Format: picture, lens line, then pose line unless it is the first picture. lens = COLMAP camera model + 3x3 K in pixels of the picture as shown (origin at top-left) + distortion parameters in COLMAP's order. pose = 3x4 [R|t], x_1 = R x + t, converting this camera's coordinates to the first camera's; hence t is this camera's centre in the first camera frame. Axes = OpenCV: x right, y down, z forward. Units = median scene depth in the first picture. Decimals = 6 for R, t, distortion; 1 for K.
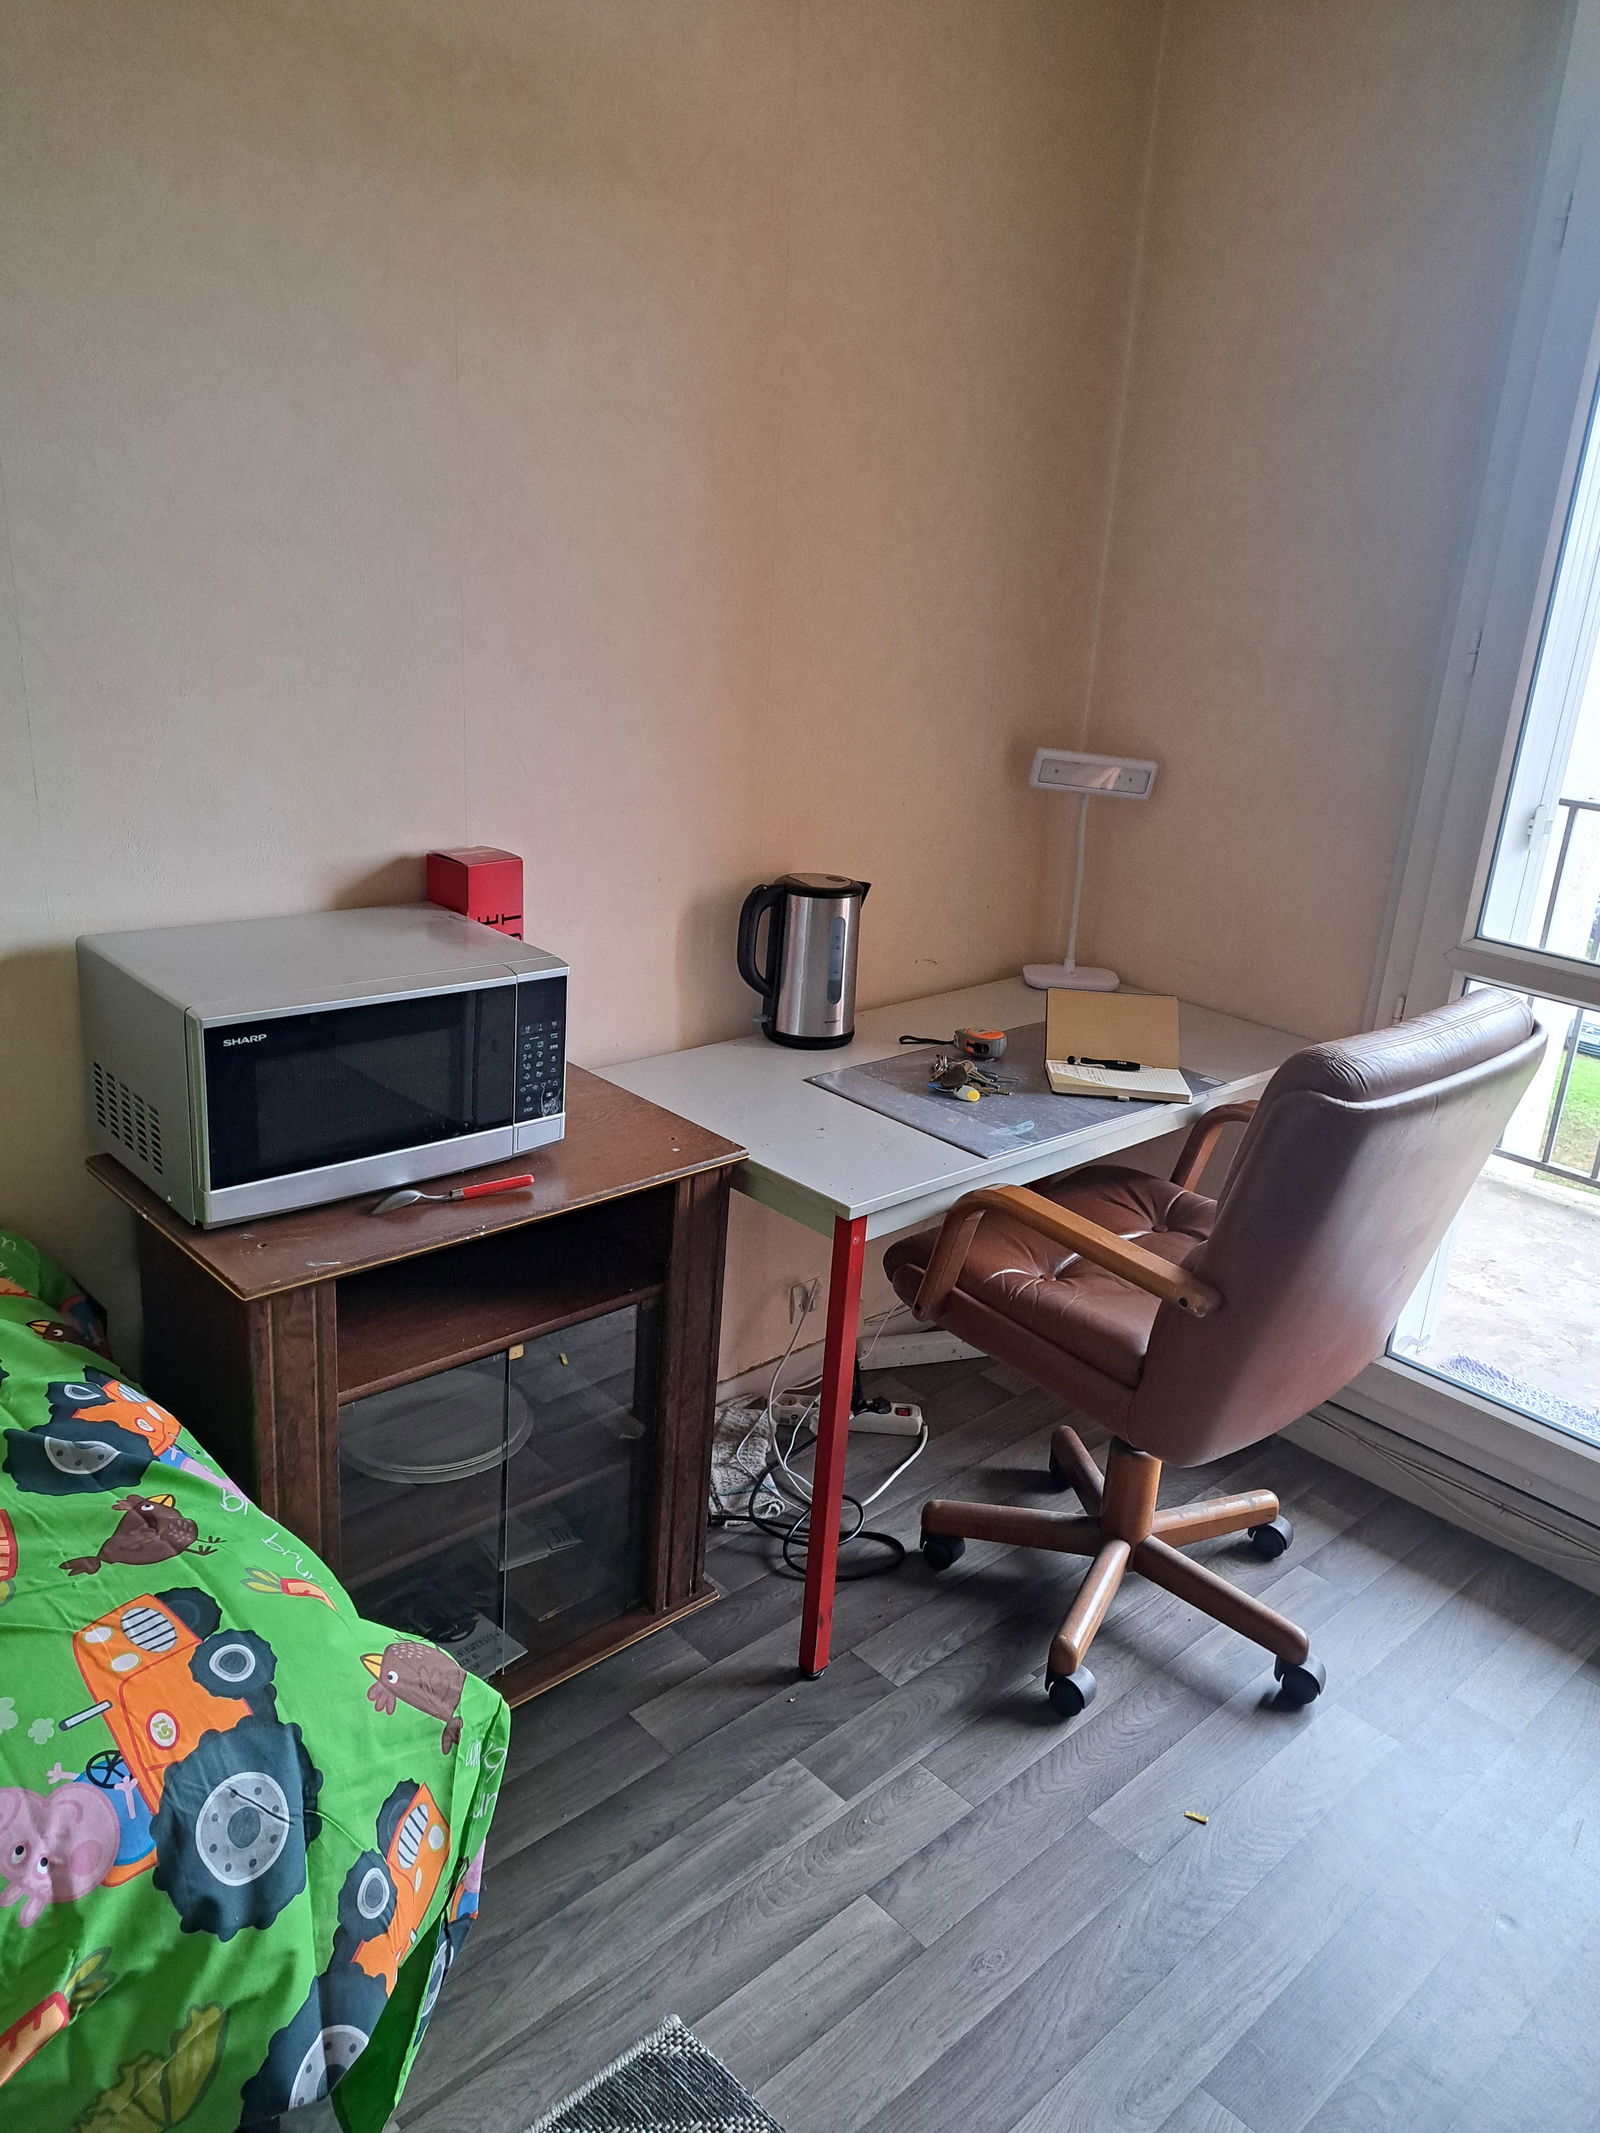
lens RADIAL K [[1505.2, 0, 796.5], [0, 1505.2, 1046.4], [0, 0, 1]] dist [0.087908, -0.097023]
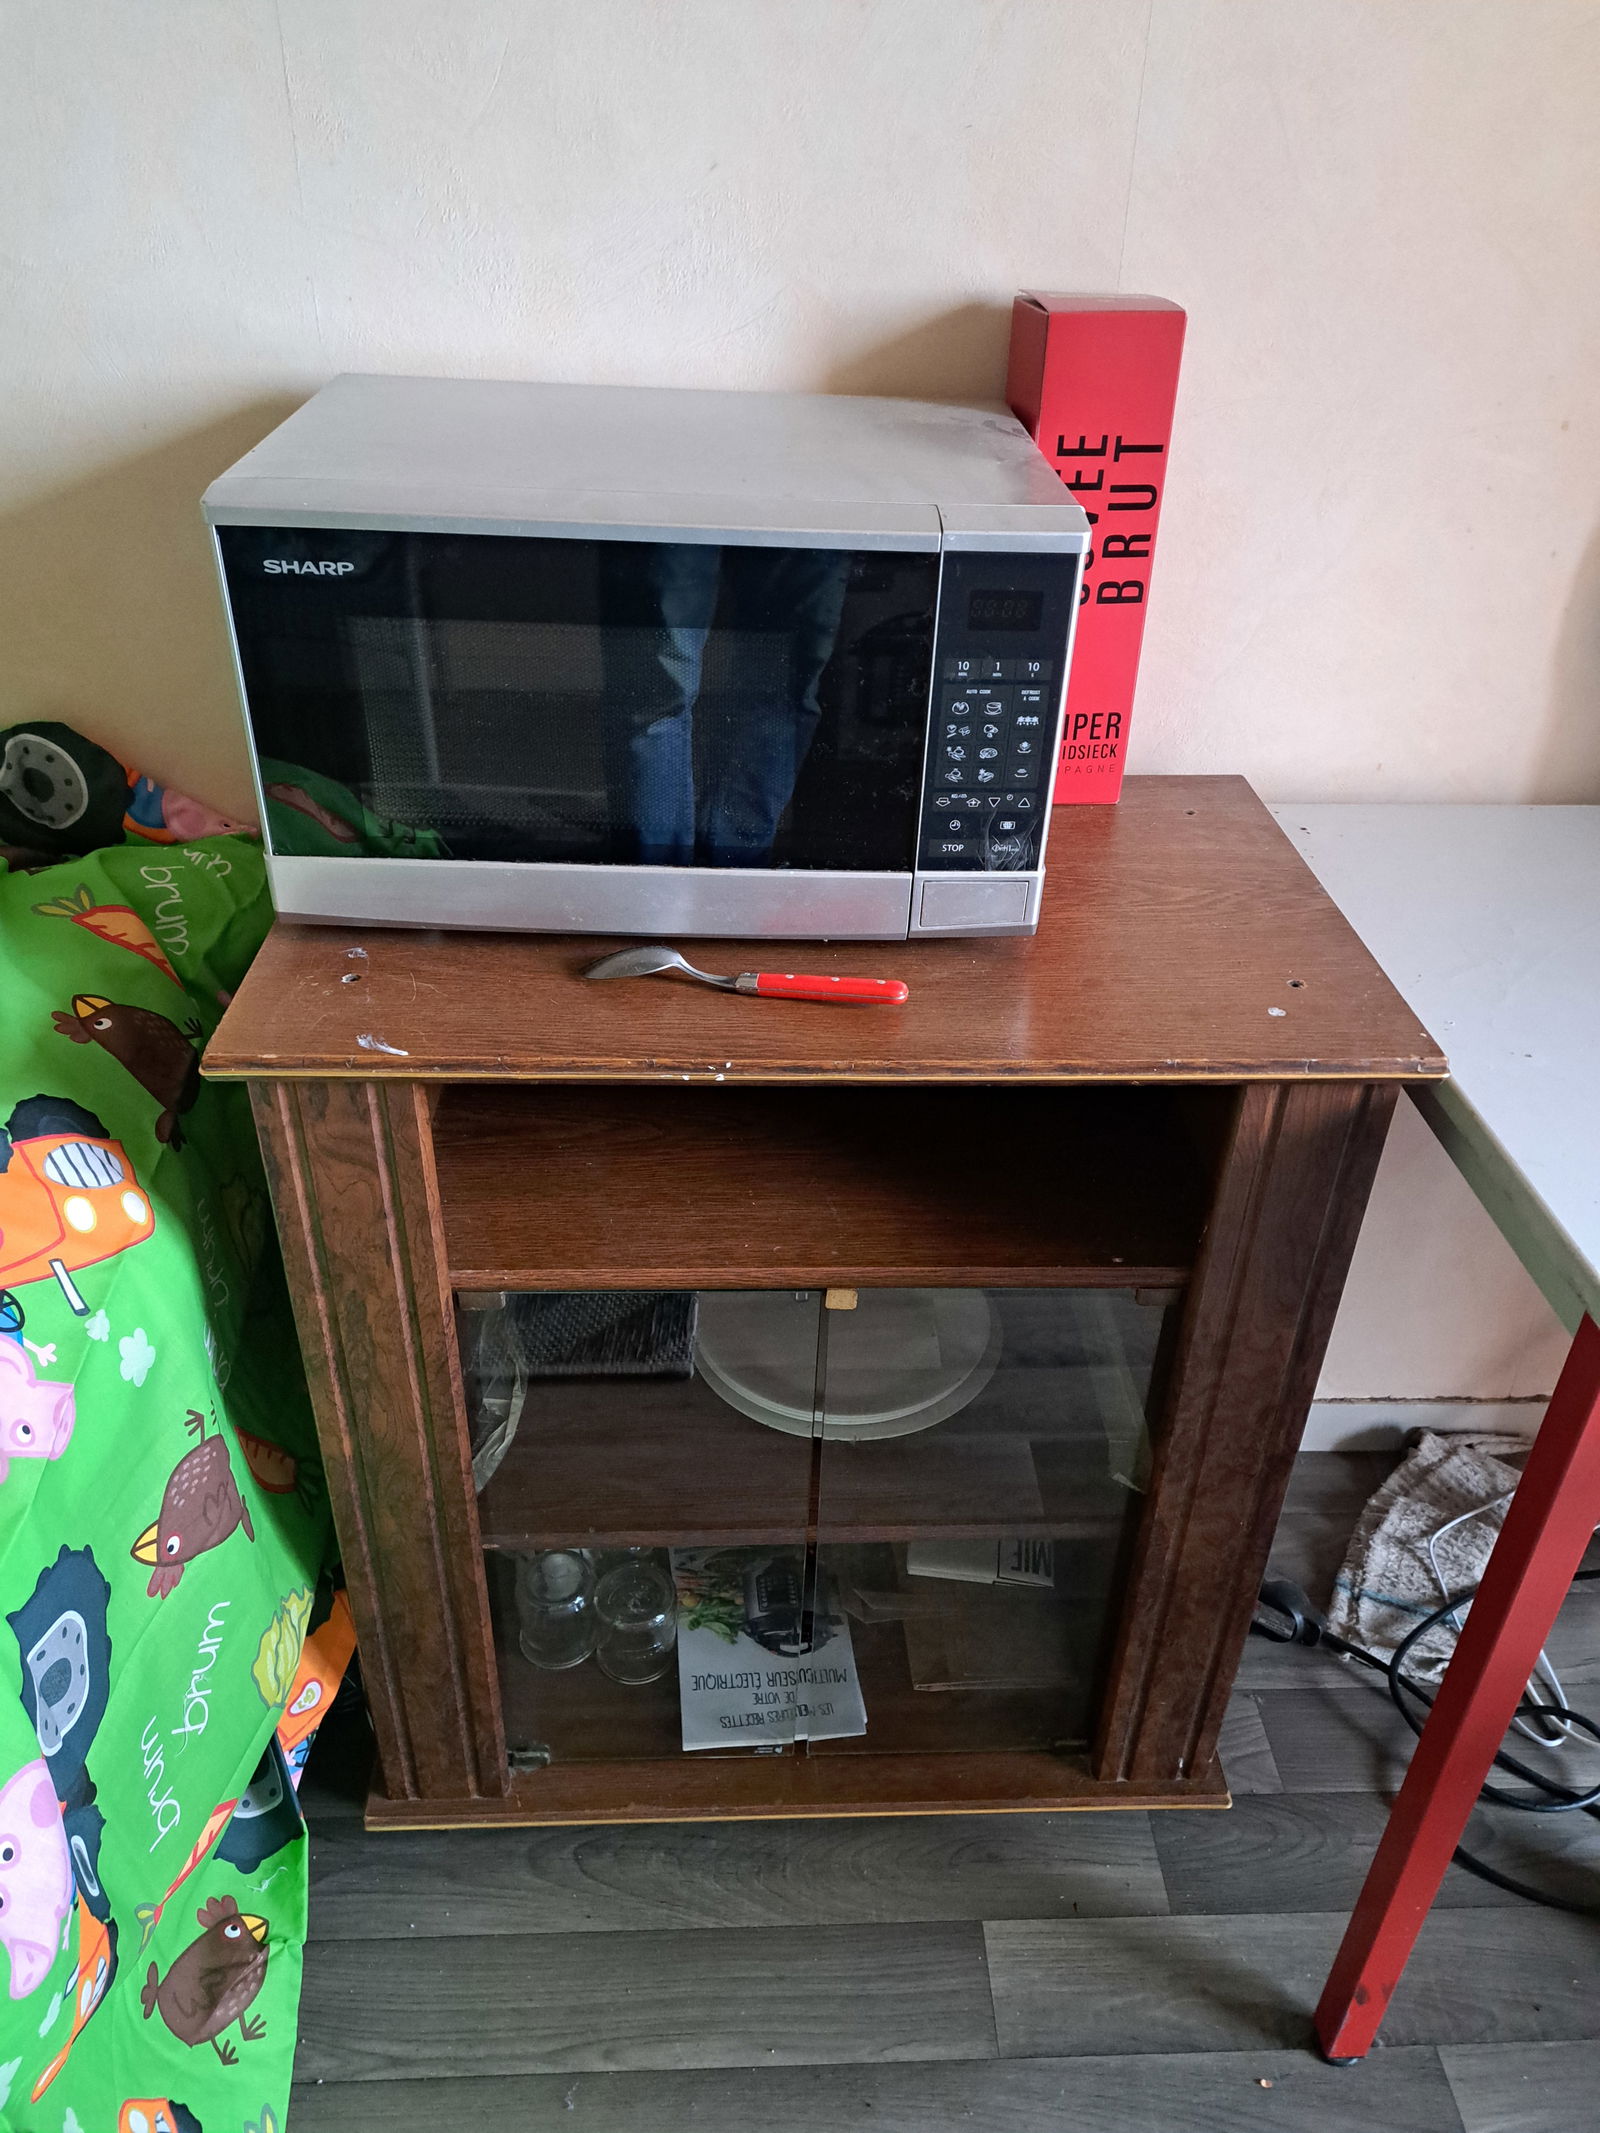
lens RADIAL K [[1526.8, 0, 818.3], [0, 1526.8, 1081.2], [0, 0, 1]] dist [0.089866, -0.106393]
pose [[0.765033, 0.310651, -0.564110, 0.065400], [-0.182317, 0.944600, 0.272930, -0.009369], [0.617644, -0.105953, 0.779288, 0.469940]]
